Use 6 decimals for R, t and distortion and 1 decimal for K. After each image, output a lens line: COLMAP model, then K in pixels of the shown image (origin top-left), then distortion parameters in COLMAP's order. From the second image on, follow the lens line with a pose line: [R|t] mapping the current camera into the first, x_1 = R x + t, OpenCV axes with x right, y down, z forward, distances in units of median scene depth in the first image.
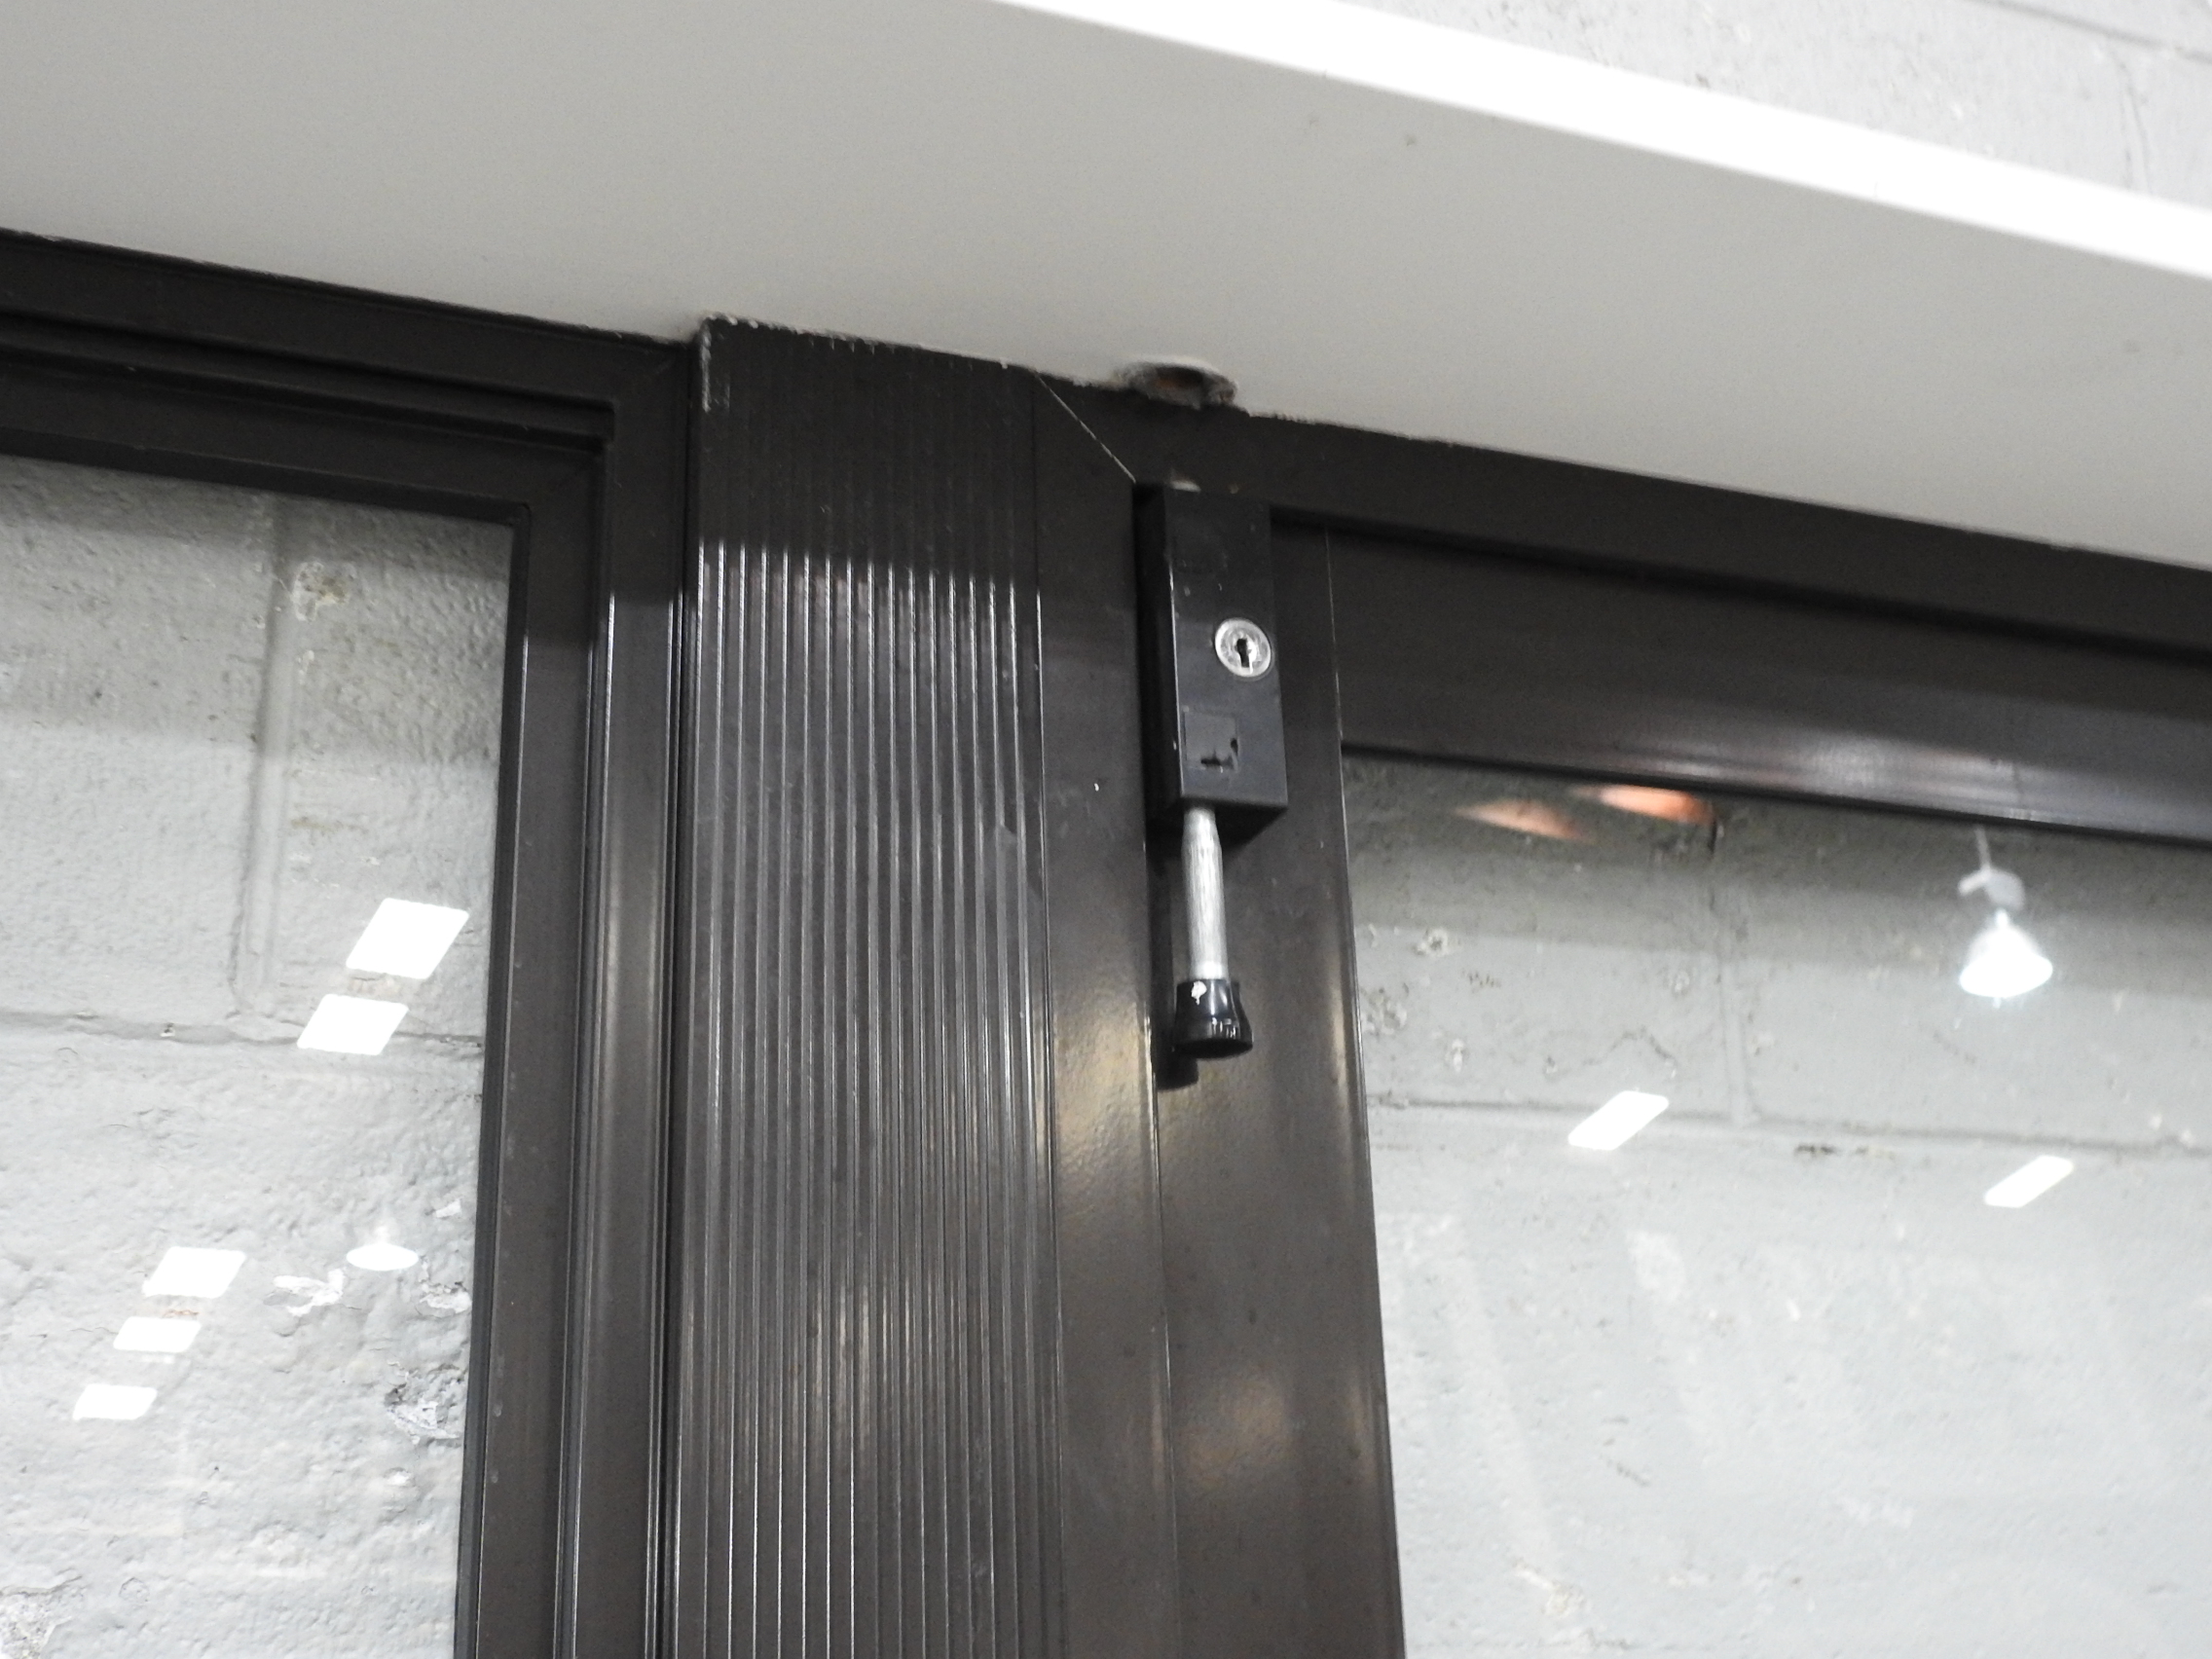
lens RADIAL K [[2495.5, 0, 1106.0], [0, 2495.5, 829.5], [0, 0, 1]] dist [-0.000598, 0.000906]
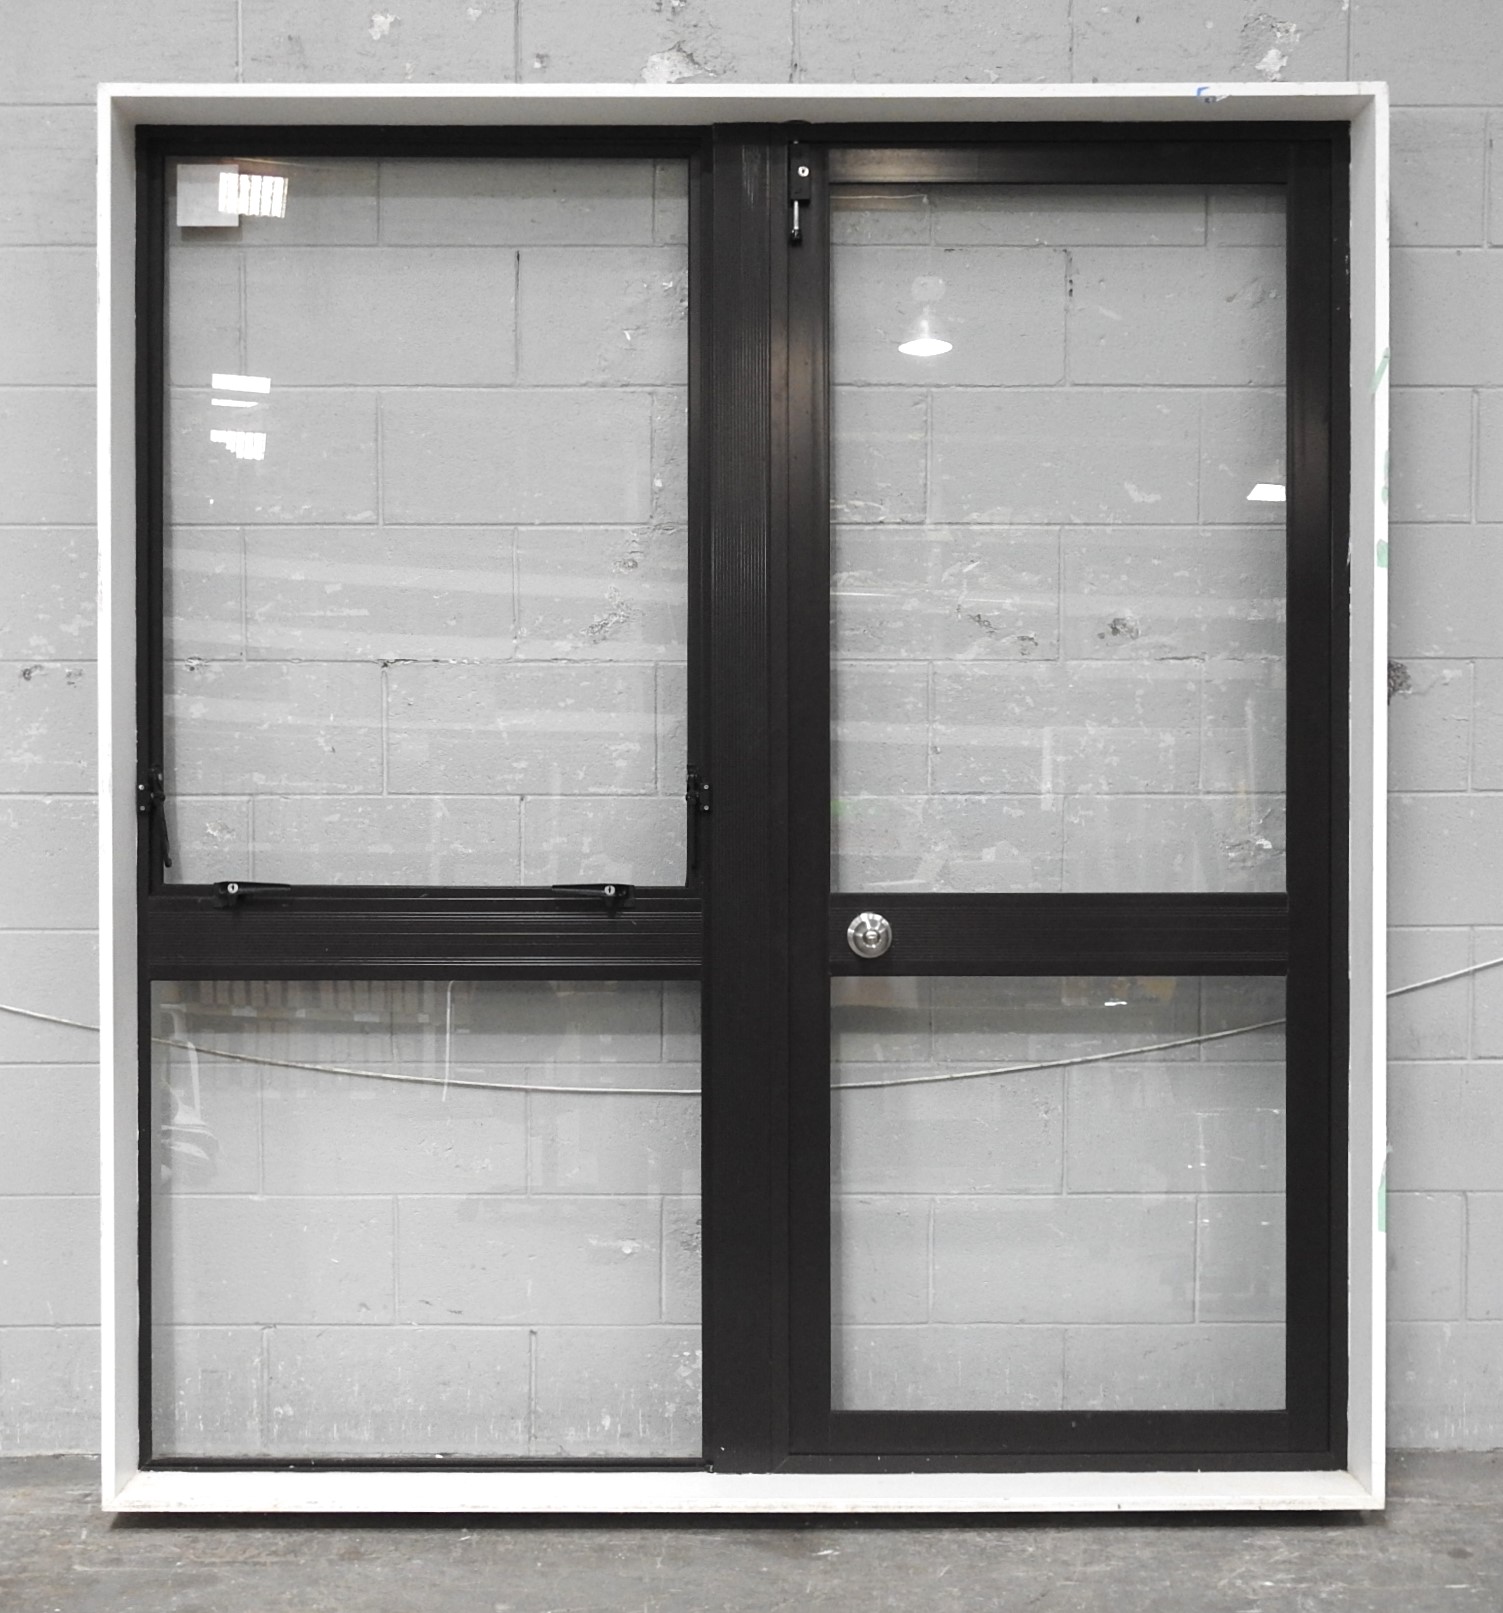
lens RADIAL K [[2538.4, 0, 751.5], [0, 2538.4, 806.5], [0, 0, 1]] dist [-0.005994, -0.014524]
pose [[0.922293, 0.055902, -0.382428, 2.406055], [0.088950, 0.932221, 0.350788, -0.817365], [0.376117, -0.357547, 0.854808, -4.898732]]
